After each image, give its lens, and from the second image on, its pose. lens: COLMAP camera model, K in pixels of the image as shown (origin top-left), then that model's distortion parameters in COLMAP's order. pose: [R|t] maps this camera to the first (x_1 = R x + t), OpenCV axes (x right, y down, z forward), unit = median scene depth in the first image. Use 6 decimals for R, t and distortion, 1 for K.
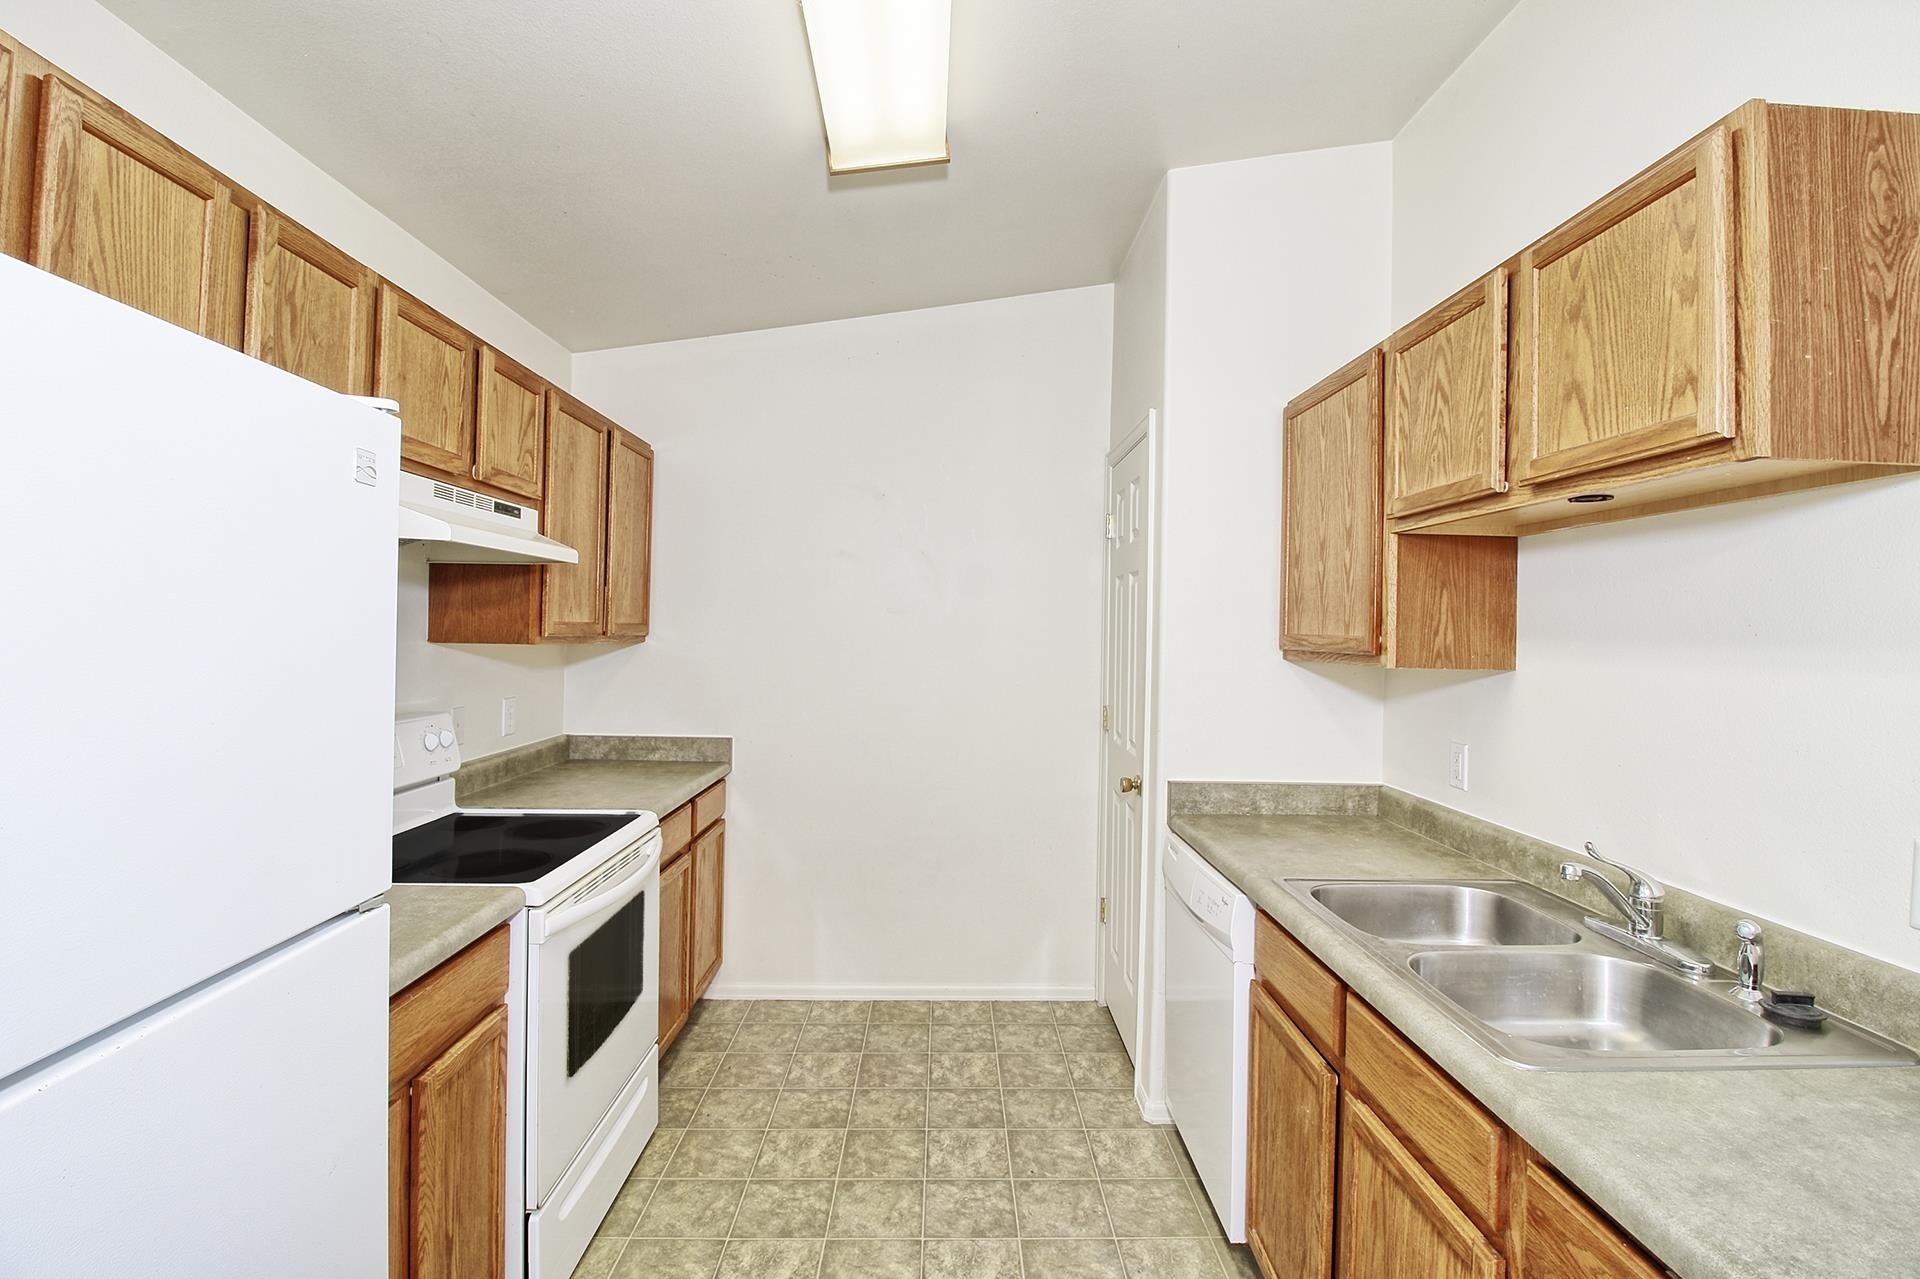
lens RADIAL K [[877.1, 0, 978.7], [0, 877.1, 622.1], [0, 0, 1]] dist [-0.018996, -0.006359]
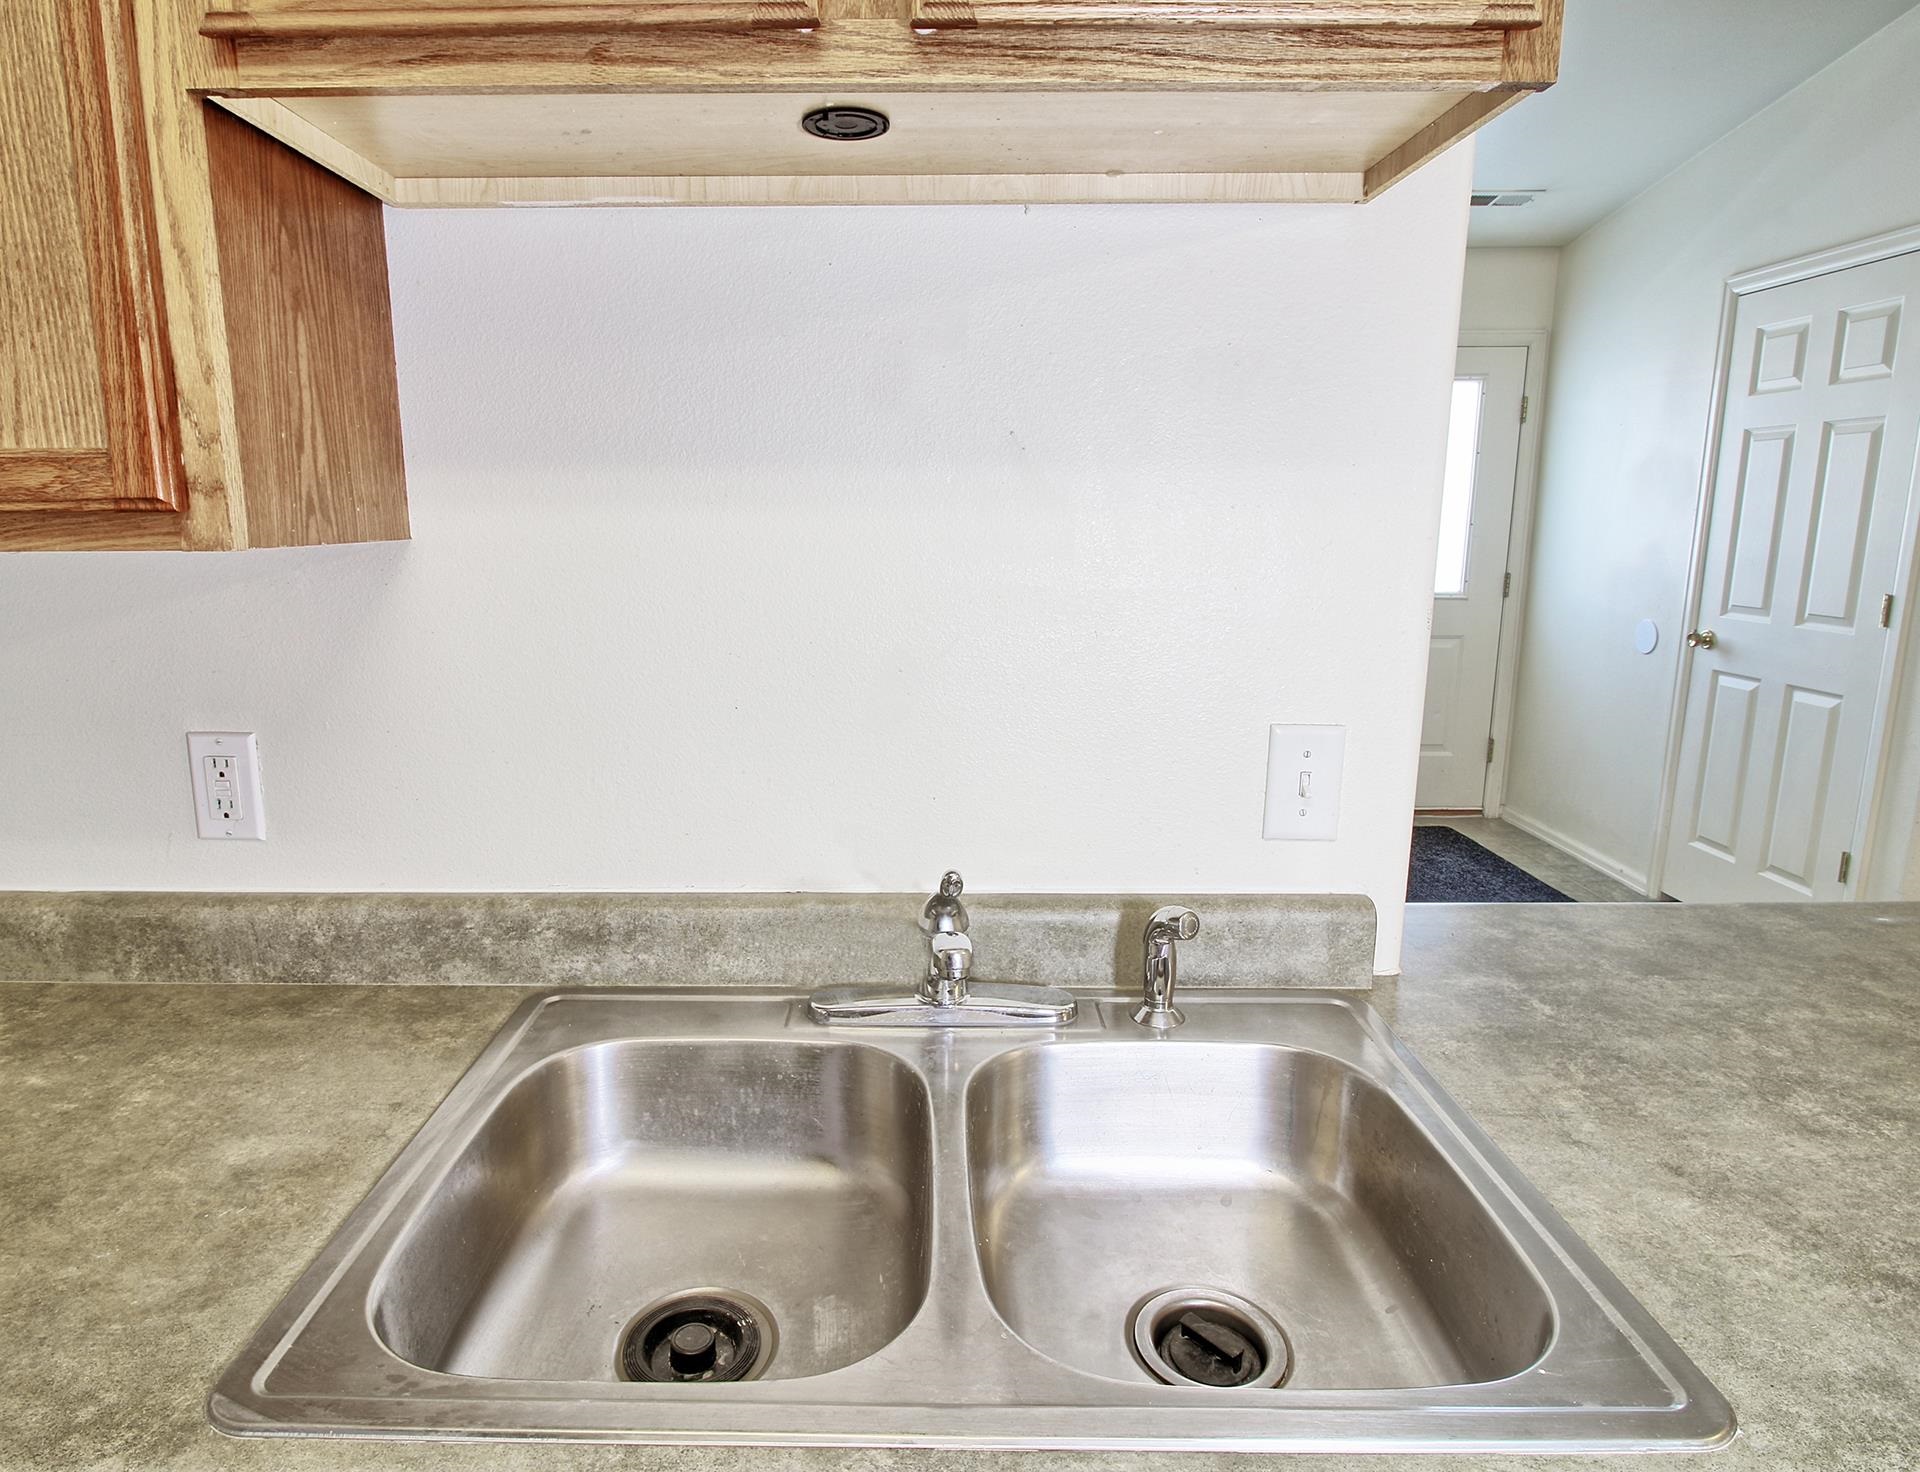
lens RADIAL K [[1102.4, 0, 910.1], [0, 1102.4, 736.2], [0, 0, 1]] dist [-0.009211, -0.003078]
pose [[0.046829, -0.225197, 0.973187, 0.077104], [-0.007274, 0.974153, 0.225771, 0.025771], [-0.998876, -0.017651, 0.043981, 0.731560]]
